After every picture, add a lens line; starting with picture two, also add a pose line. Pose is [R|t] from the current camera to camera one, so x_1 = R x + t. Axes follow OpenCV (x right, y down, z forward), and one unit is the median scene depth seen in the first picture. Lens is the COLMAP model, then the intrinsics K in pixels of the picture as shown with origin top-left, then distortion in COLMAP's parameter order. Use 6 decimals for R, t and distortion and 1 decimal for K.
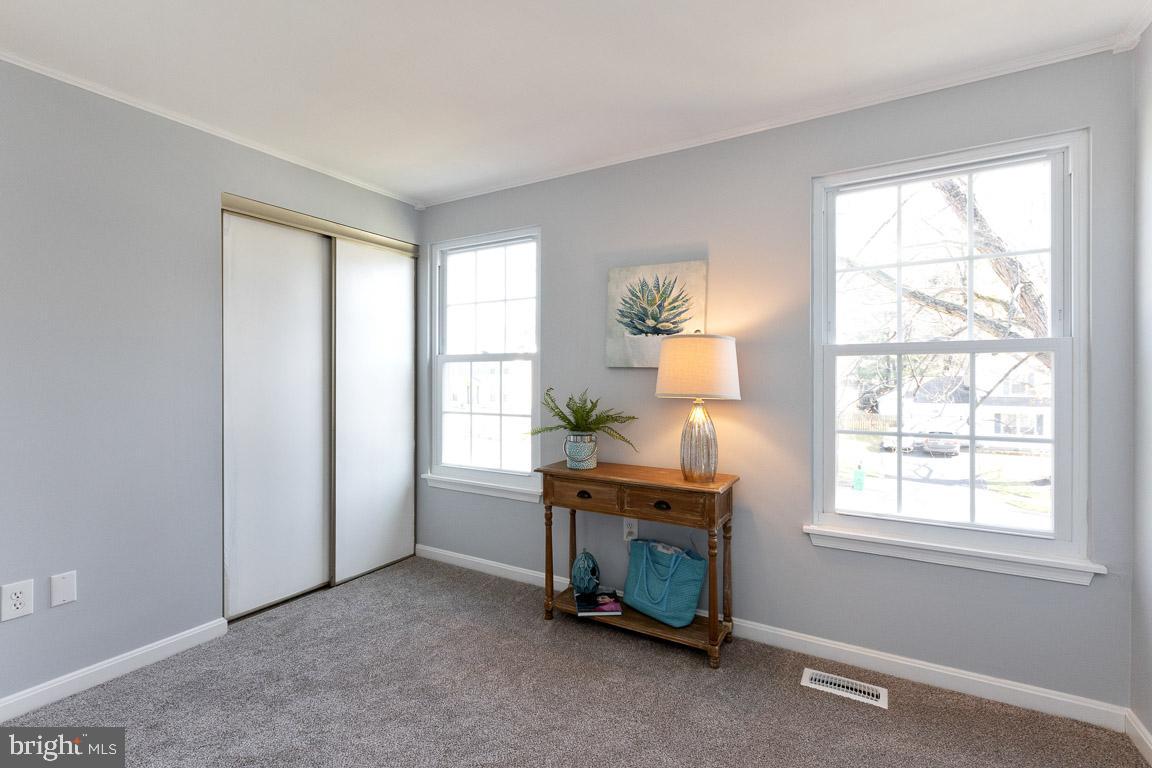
lens RADIAL K [[520.1, 0, 574.4], [0, 520.1, 379.2], [0, 0, 1]] dist [0.000896, 0.000548]
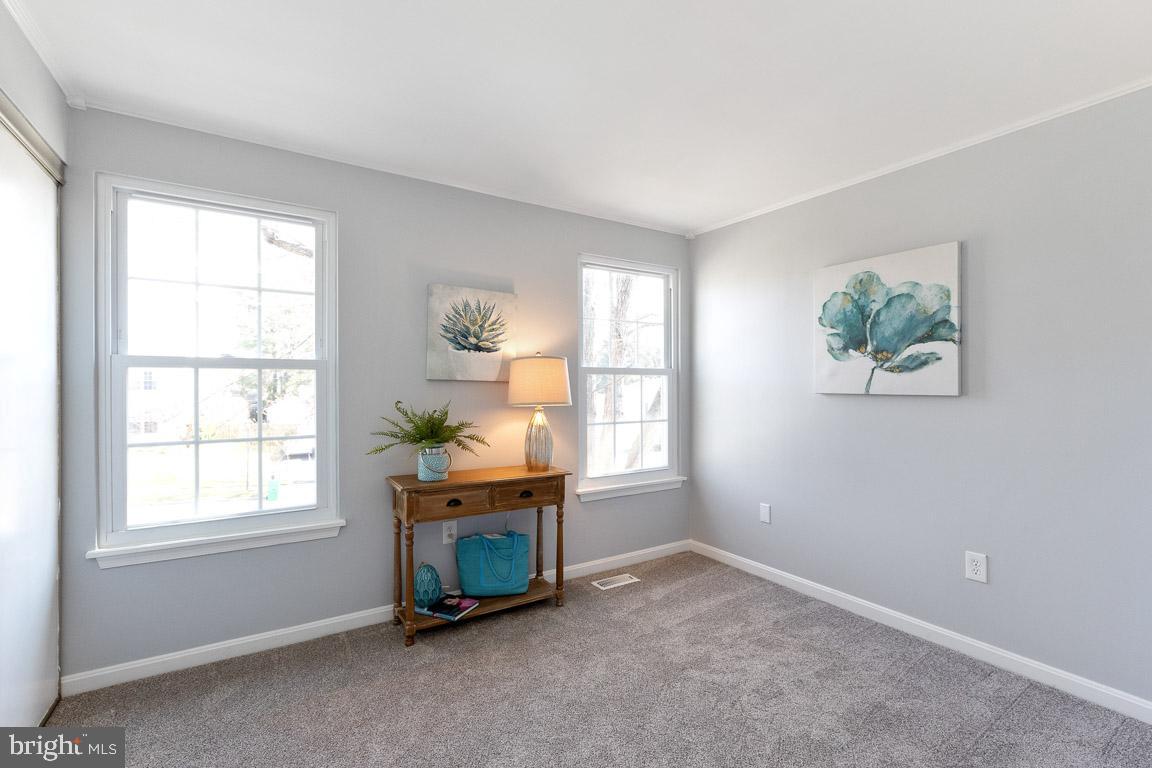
lens RADIAL K [[528.5, 0, 576.0], [0, 528.5, 384.0], [0, 0, 1]] dist [-0.000061, 0.000250]
pose [[0.443986, 0.002991, 0.896029, -0.776655], [0.003522, 0.999981, -0.005084, -0.008076], [-0.896027, 0.005413, 0.443967, 0.298344]]
